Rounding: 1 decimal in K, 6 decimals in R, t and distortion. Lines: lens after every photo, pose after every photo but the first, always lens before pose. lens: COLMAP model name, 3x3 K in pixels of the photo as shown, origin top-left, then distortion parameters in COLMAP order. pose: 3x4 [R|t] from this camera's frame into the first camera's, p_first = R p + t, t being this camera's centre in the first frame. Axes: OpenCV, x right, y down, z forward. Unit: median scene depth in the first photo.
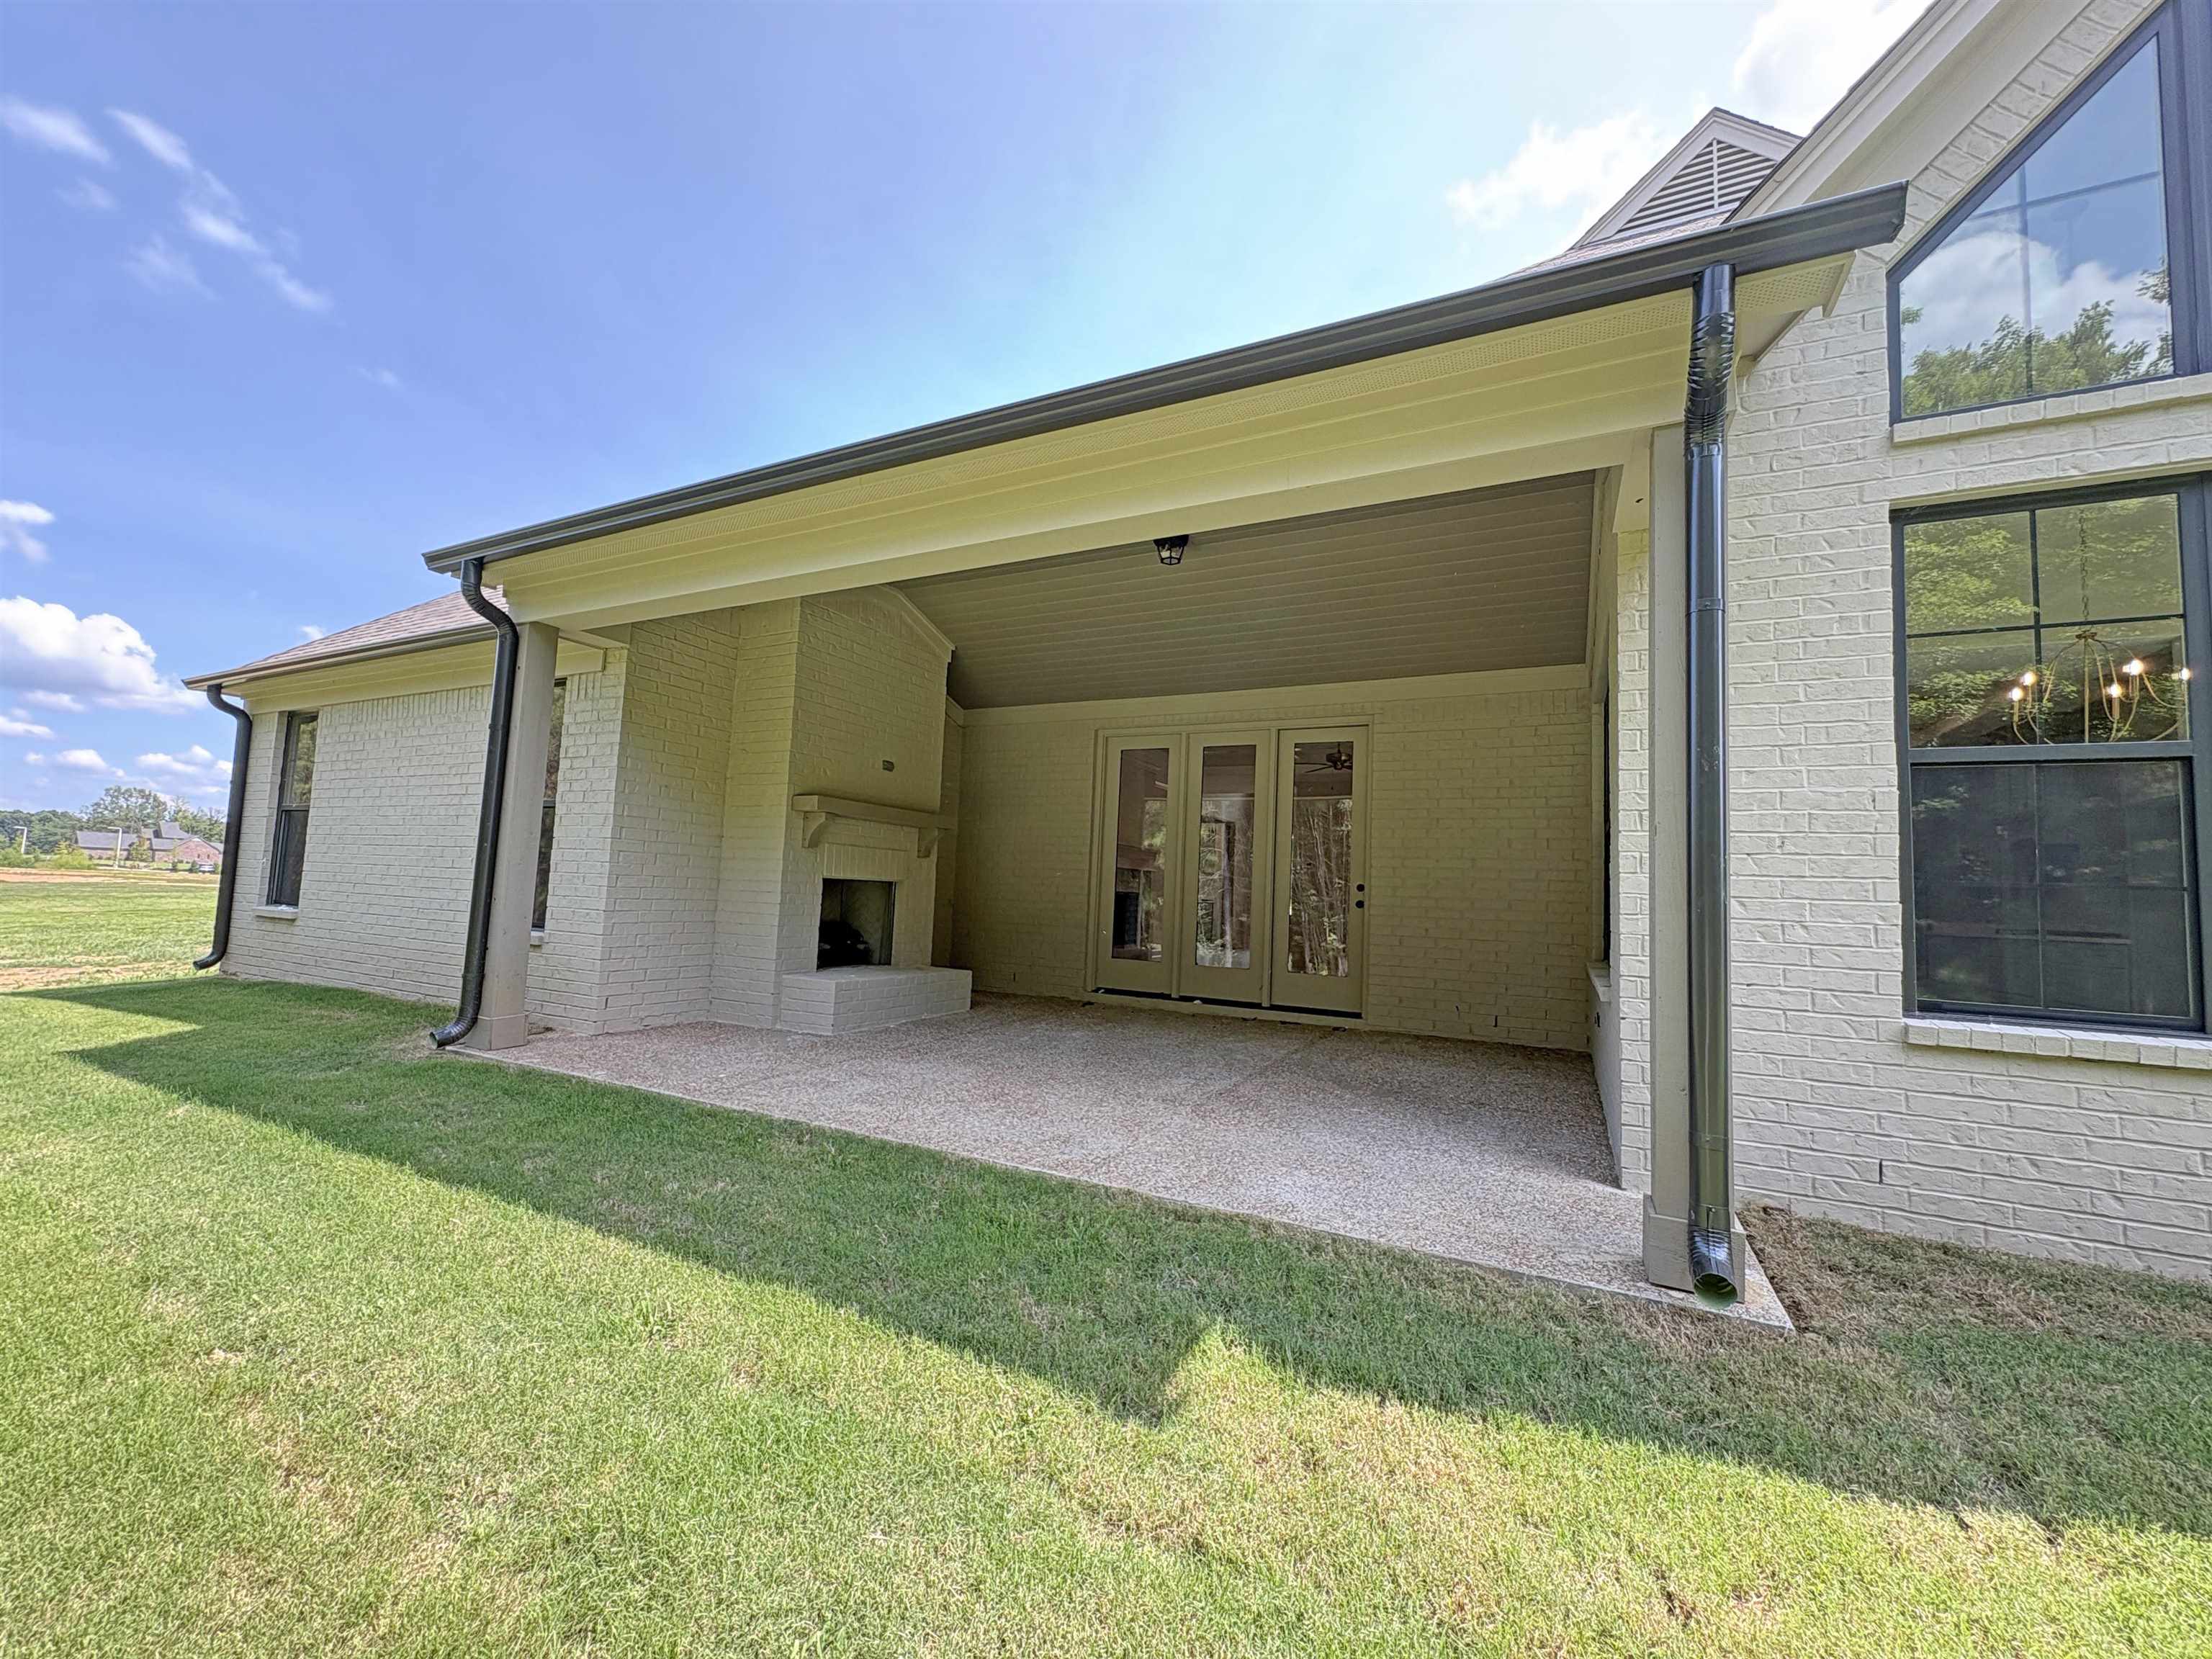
lens RADIAL K [[888.4, 0, 1114.9], [0, 888.4, 825.9], [0, 0, 1]] dist [0.002081, 0.000163]
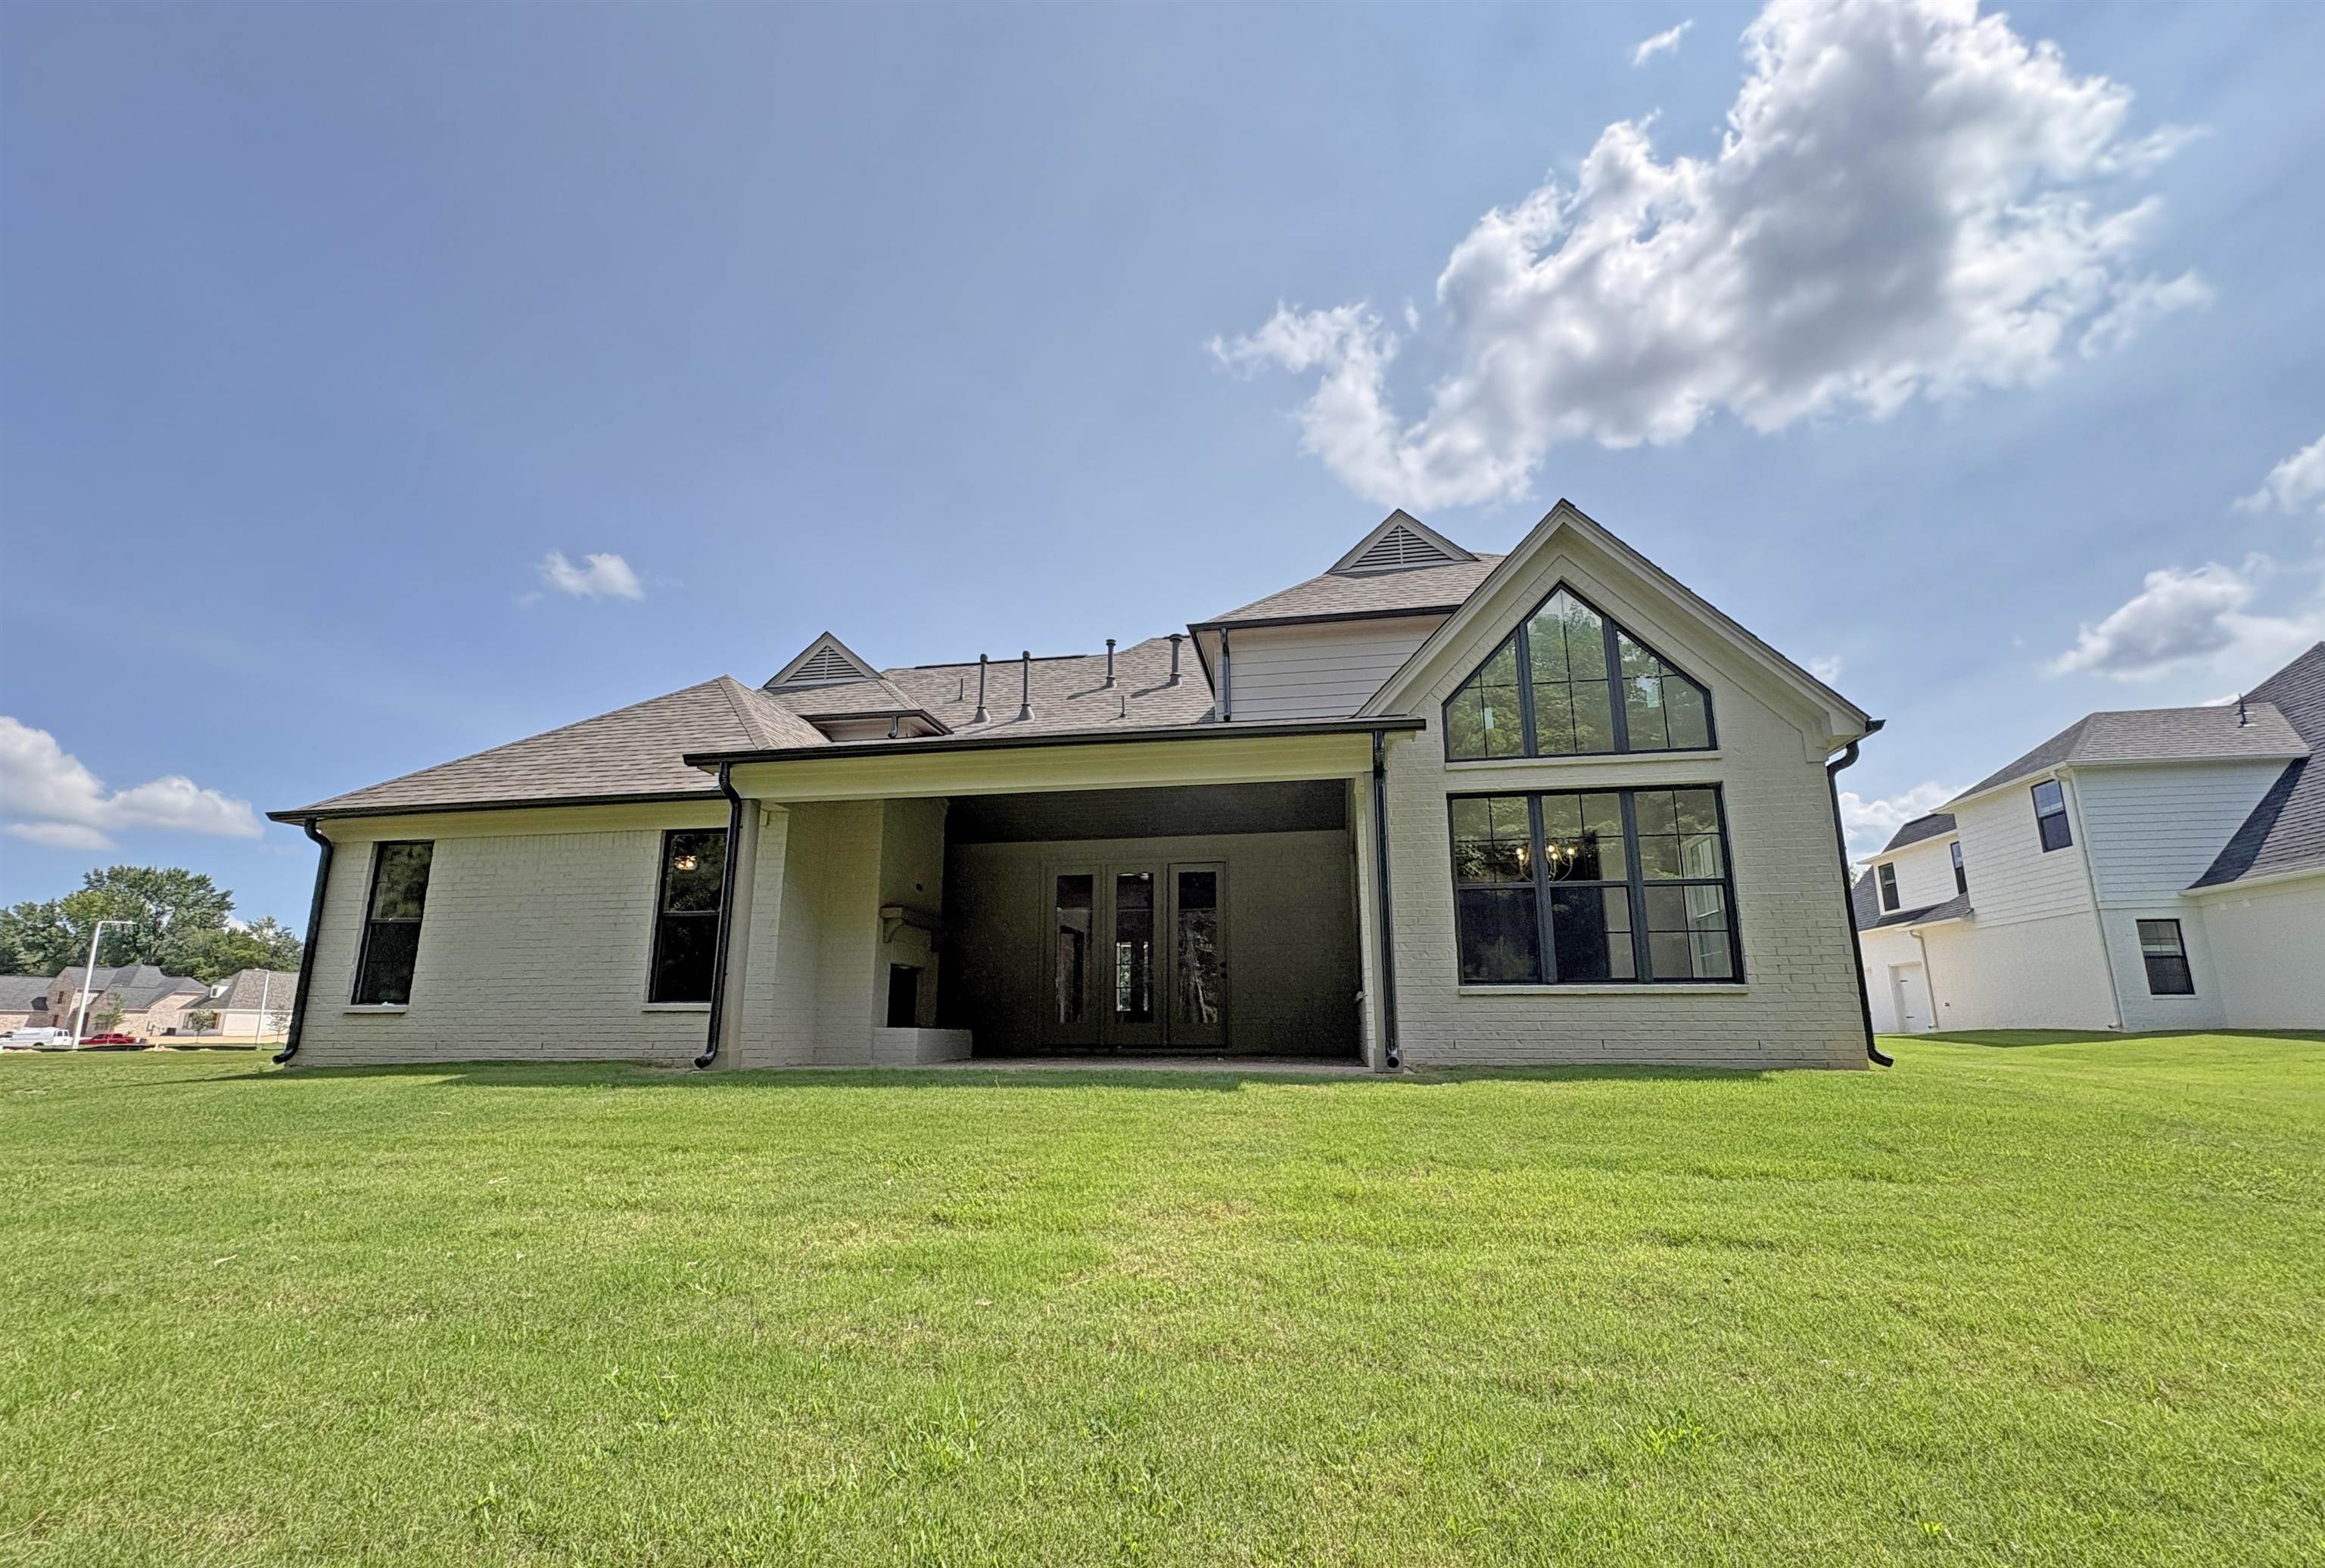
lens RADIAL K [[1055.0, 0, 1157.3], [0, 1055.0, 798.3], [0, 0, 1]] dist [0.002361, 0.000101]
pose [[0.952621, 0.027000, 0.302960, -0.429774], [0.017245, 0.989655, -0.142425, 0.042604], [-0.303672, 0.140902, 0.942300, -0.808380]]
